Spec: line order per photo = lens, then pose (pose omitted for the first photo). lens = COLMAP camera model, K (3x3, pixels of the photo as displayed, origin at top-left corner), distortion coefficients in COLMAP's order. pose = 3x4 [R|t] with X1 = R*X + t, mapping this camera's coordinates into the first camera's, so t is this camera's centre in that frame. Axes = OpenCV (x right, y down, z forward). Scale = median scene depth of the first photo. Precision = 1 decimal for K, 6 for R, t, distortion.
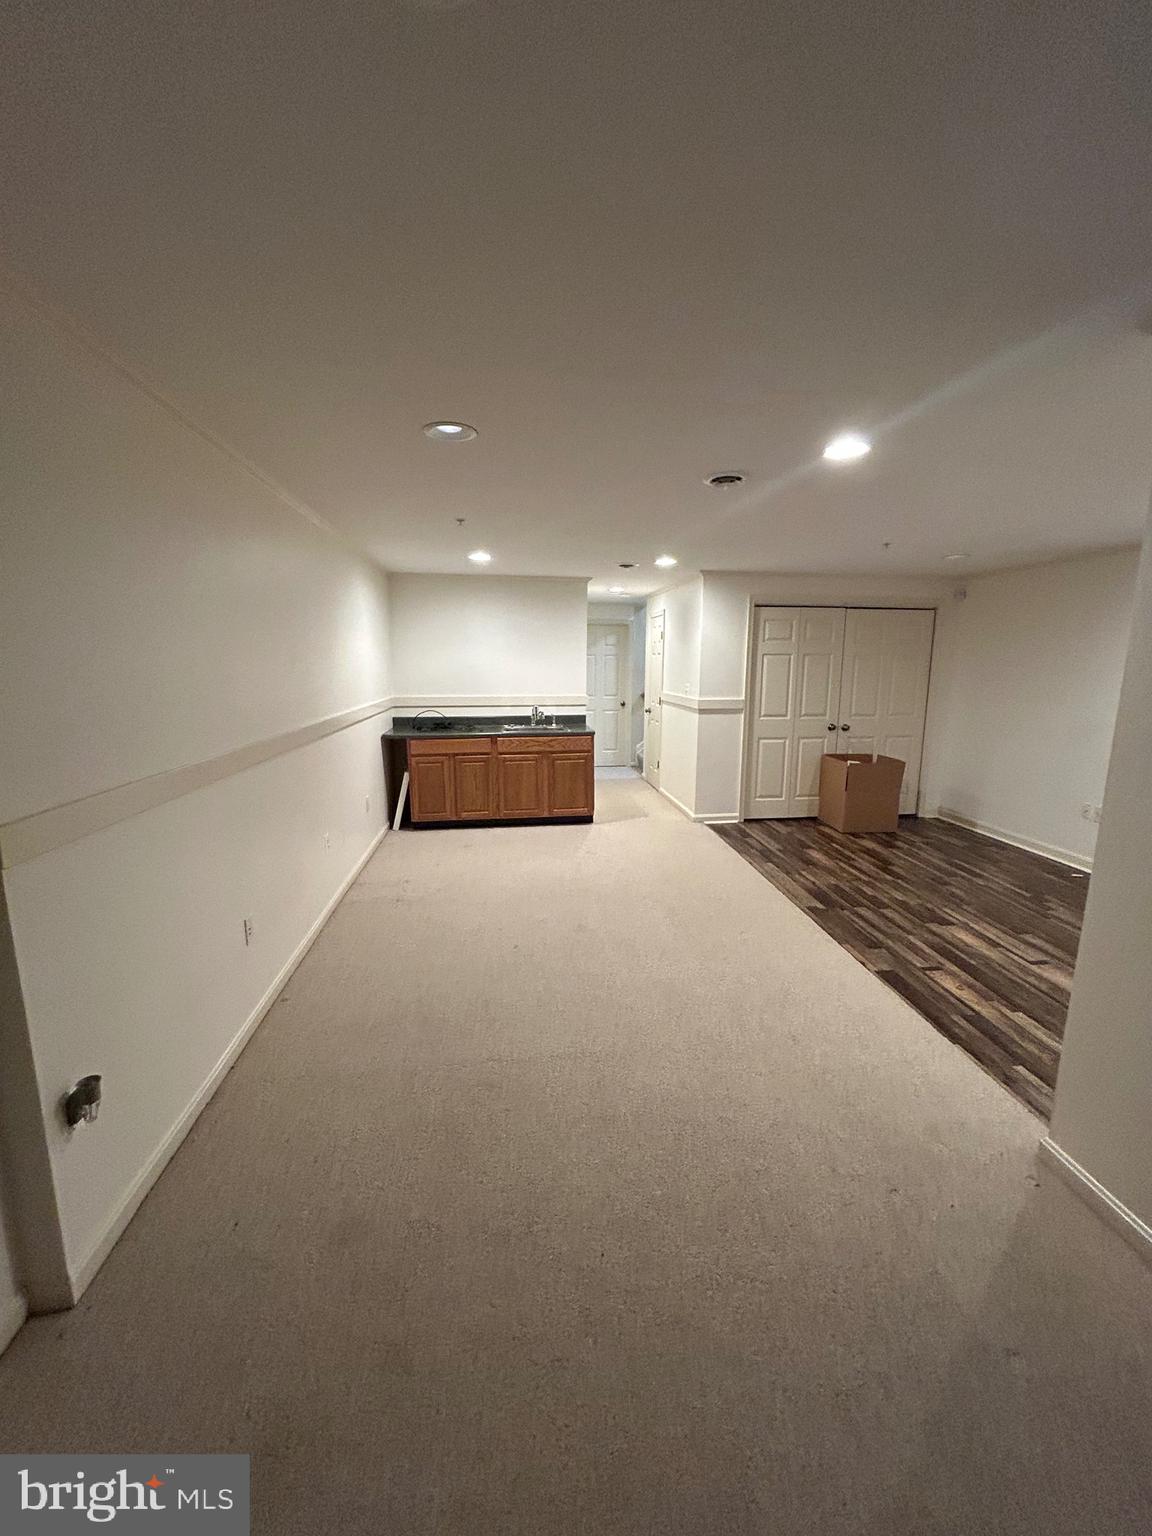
lens RADIAL K [[624.5, 0, 576.7], [0, 624.5, 773.5], [0, 0, 1]] dist [0.000945, 0.000531]
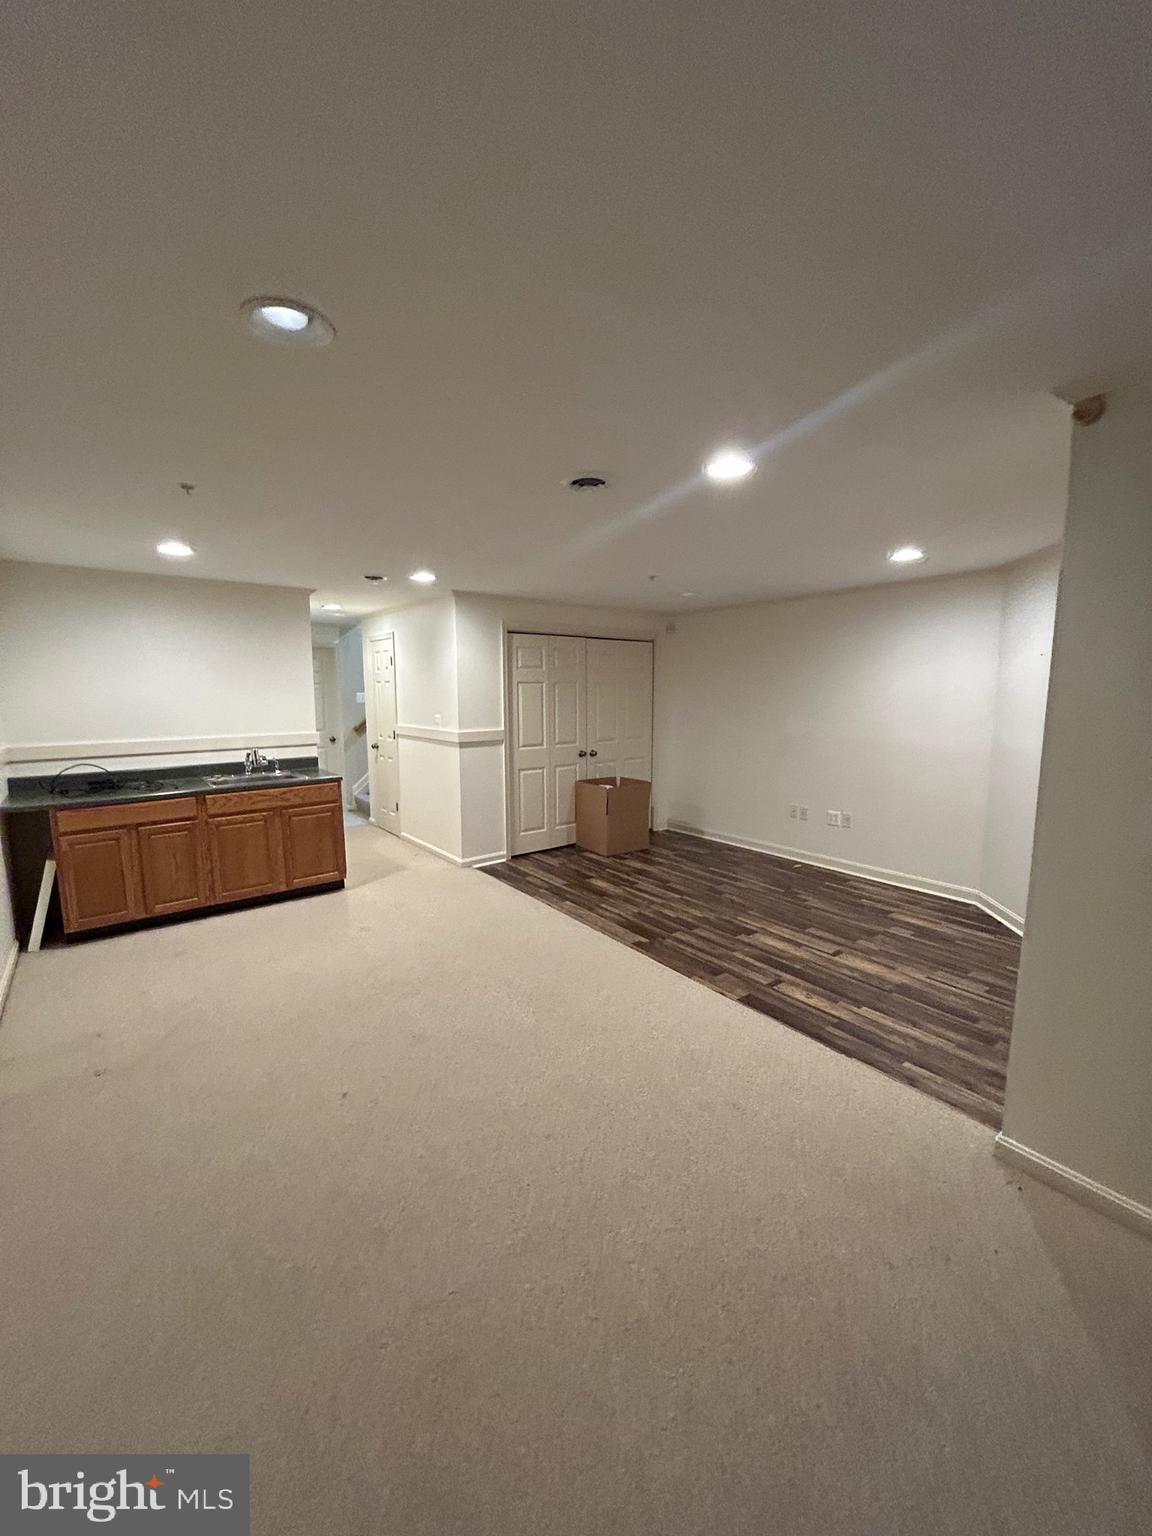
lens RADIAL K [[624.5, 0, 576.6], [0, 624.5, 771.7], [0, 0, 1]] dist [0.000945, 0.000531]
pose [[0.858492, -0.074908, 0.507326, -0.127043], [0.098554, 0.994933, -0.019867, -0.028249], [-0.503268, 0.067055, 0.861525, 0.148047]]
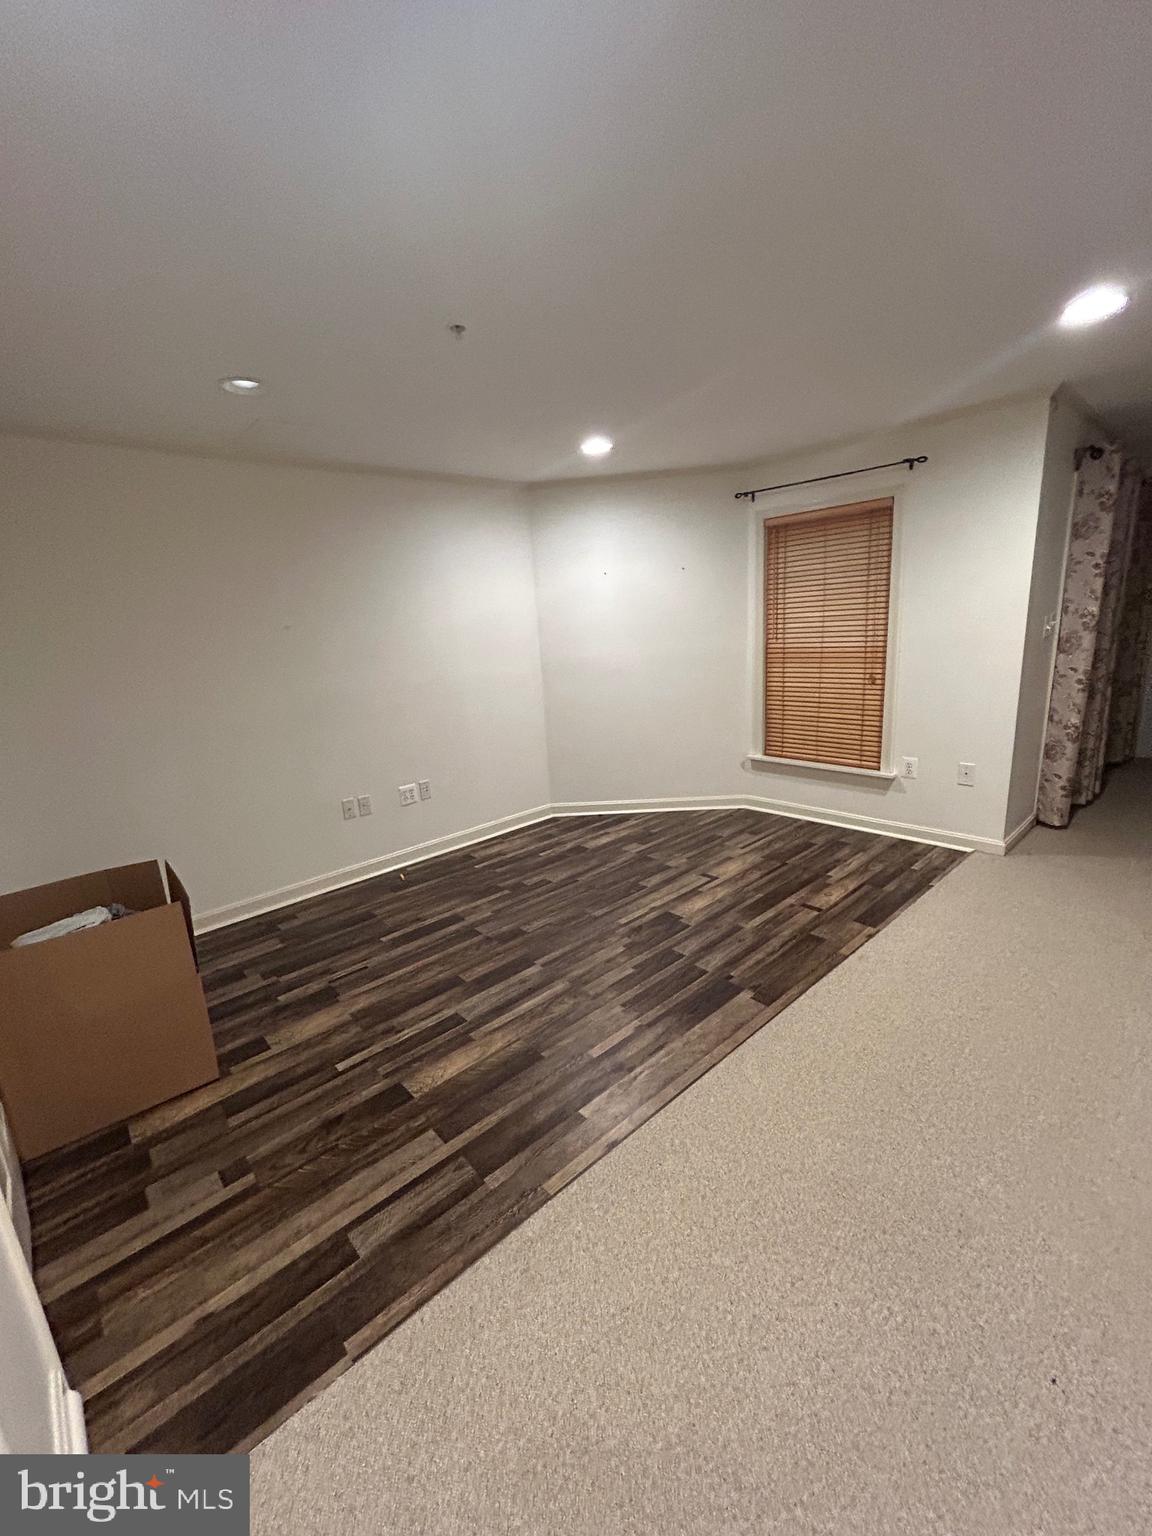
lens RADIAL K [[624.5, 0, 573.4], [0, 624.5, 772.2], [0, 0, 1]] dist [0.000945, 0.000531]
pose [[-0.589596, -0.159052, 0.791883, 0.035271], [0.204395, 0.919127, 0.336792, -0.162537], [-0.781408, 0.360428, -0.509404, 1.006300]]
